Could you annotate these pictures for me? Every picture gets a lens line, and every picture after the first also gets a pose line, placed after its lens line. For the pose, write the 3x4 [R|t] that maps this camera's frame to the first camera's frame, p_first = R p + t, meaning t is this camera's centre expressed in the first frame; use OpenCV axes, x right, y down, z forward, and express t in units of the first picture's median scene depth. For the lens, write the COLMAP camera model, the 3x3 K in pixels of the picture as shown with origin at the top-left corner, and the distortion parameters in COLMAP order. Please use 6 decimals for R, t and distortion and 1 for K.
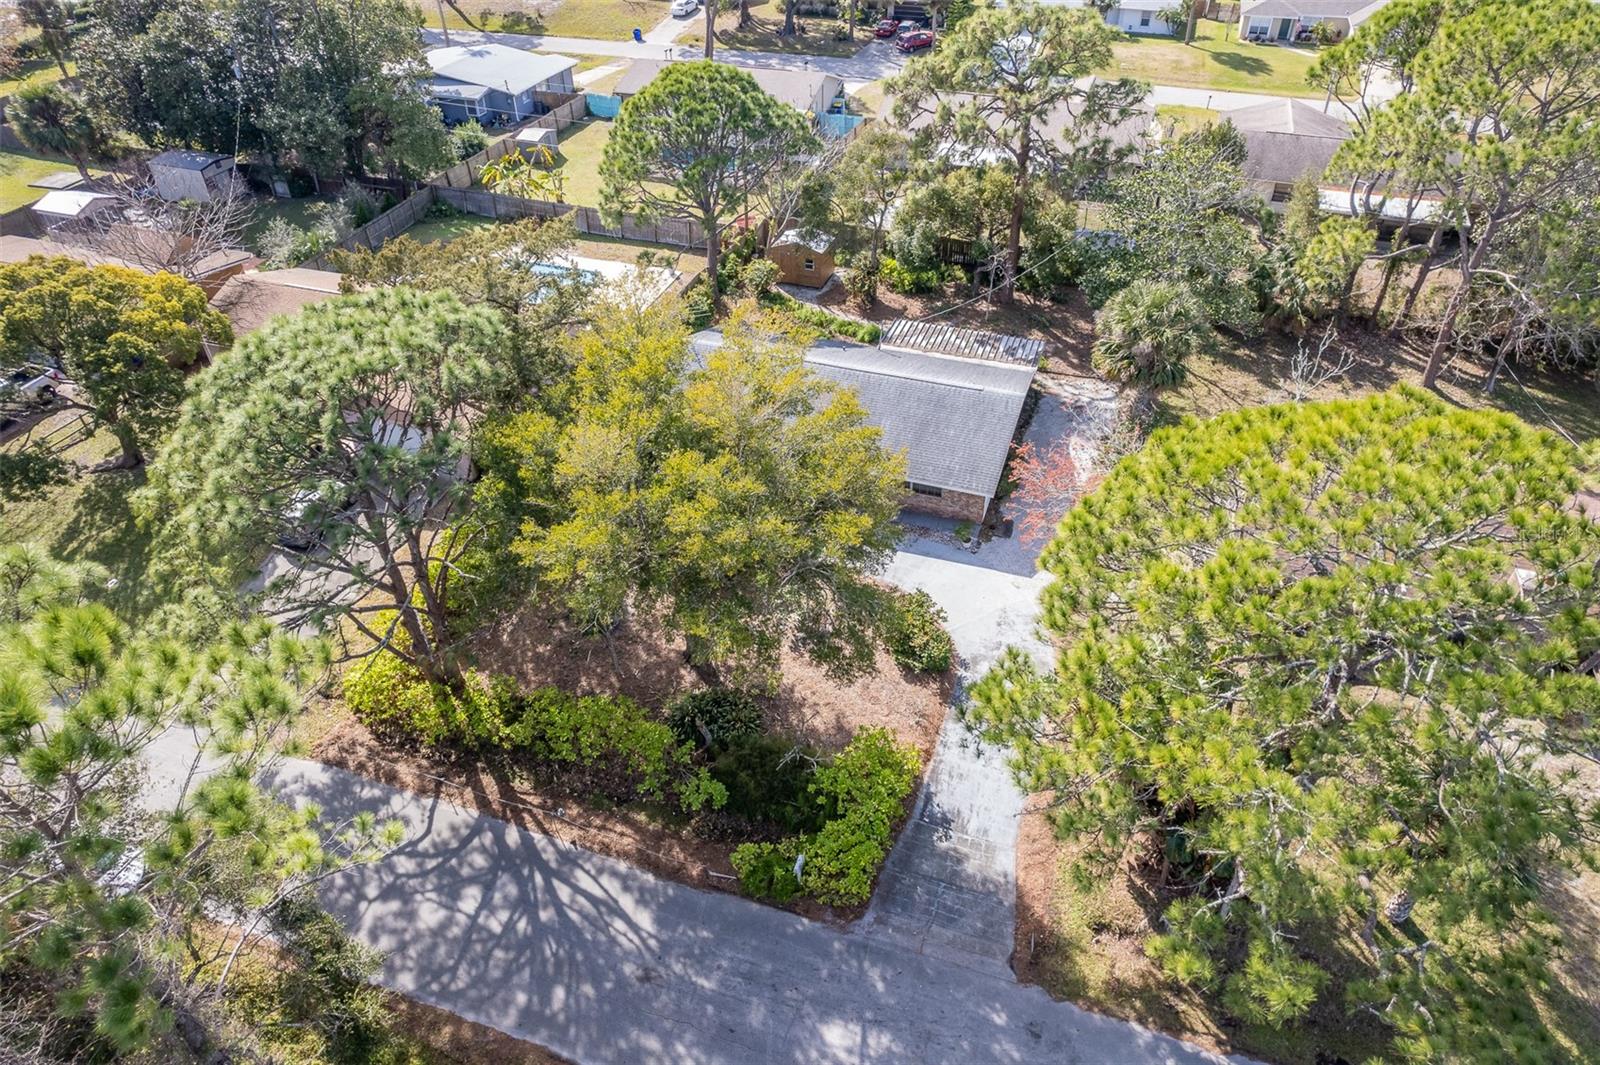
lens RADIAL K [[1027.4, 0, 803.1], [0, 1027.4, 531.9], [0, 0, 1]] dist [-0.080753, 0.076654]
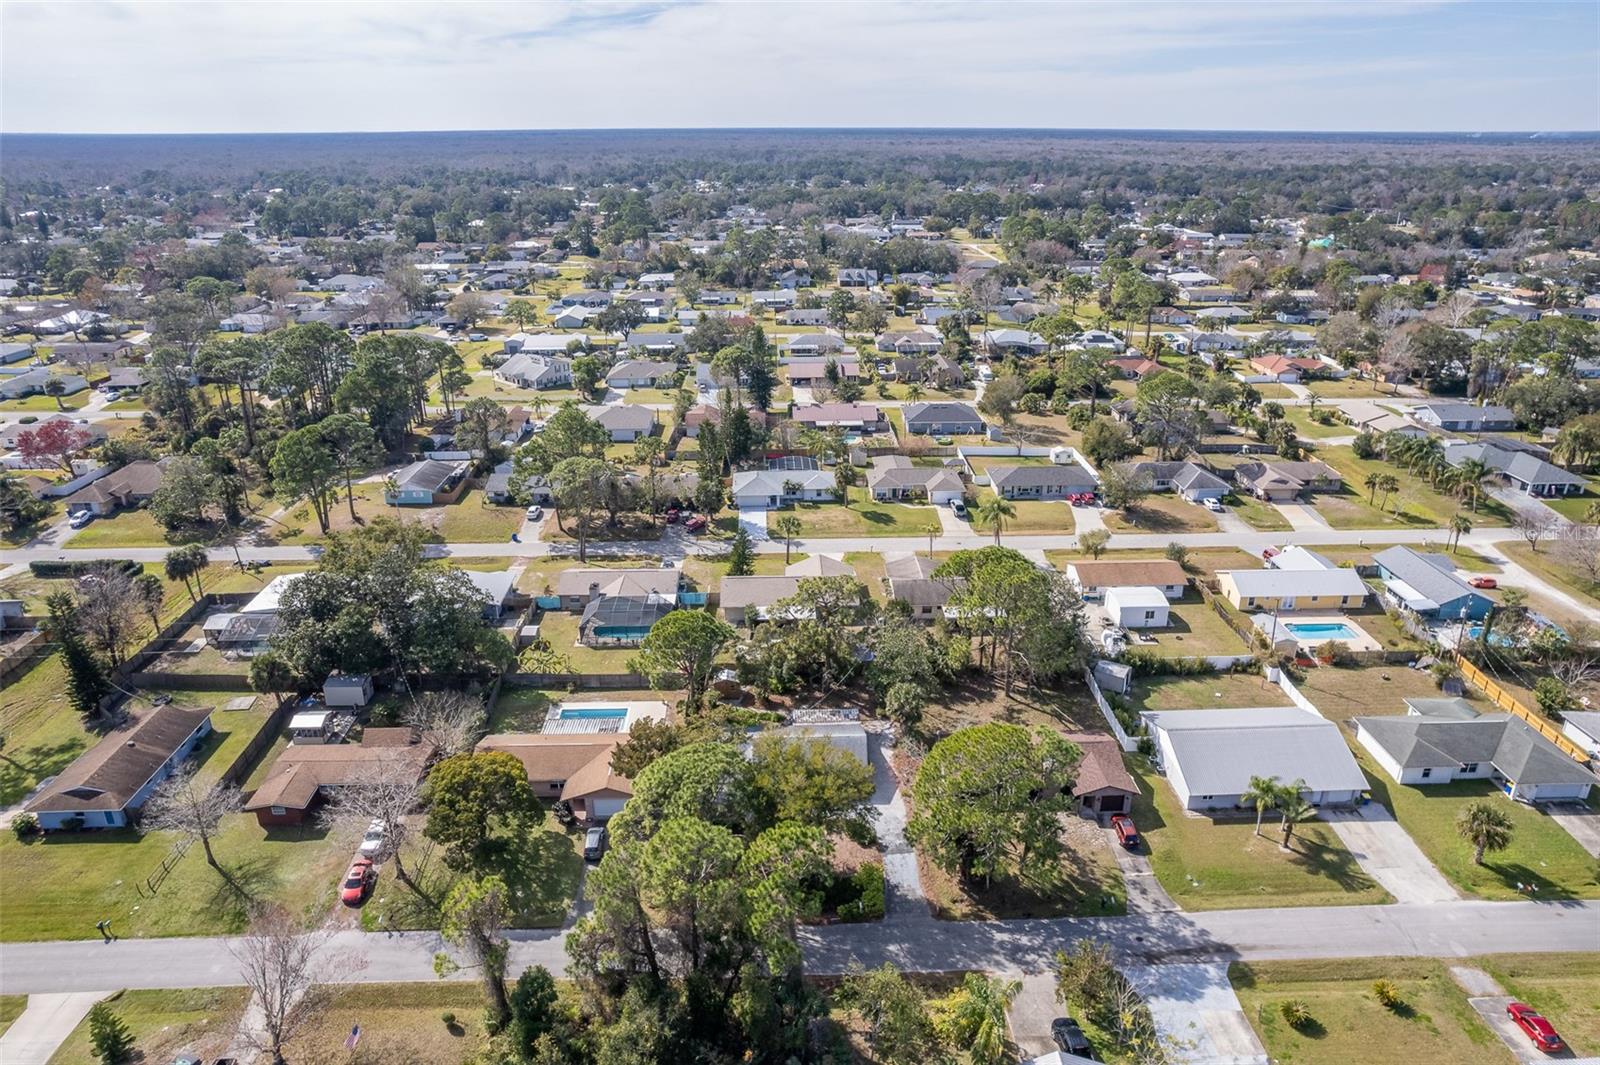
lens RADIAL K [[1038.2, 0, 800.0], [0, 1038.2, 532.5], [0, 0, 1]] dist [-0.045511, 0.001732]
pose [[0.933926, -0.124810, 0.334969, -0.716383], [0.219590, 0.939727, -0.262094, 0.031031], [-0.282067, 0.318333, 0.905043, -1.407169]]
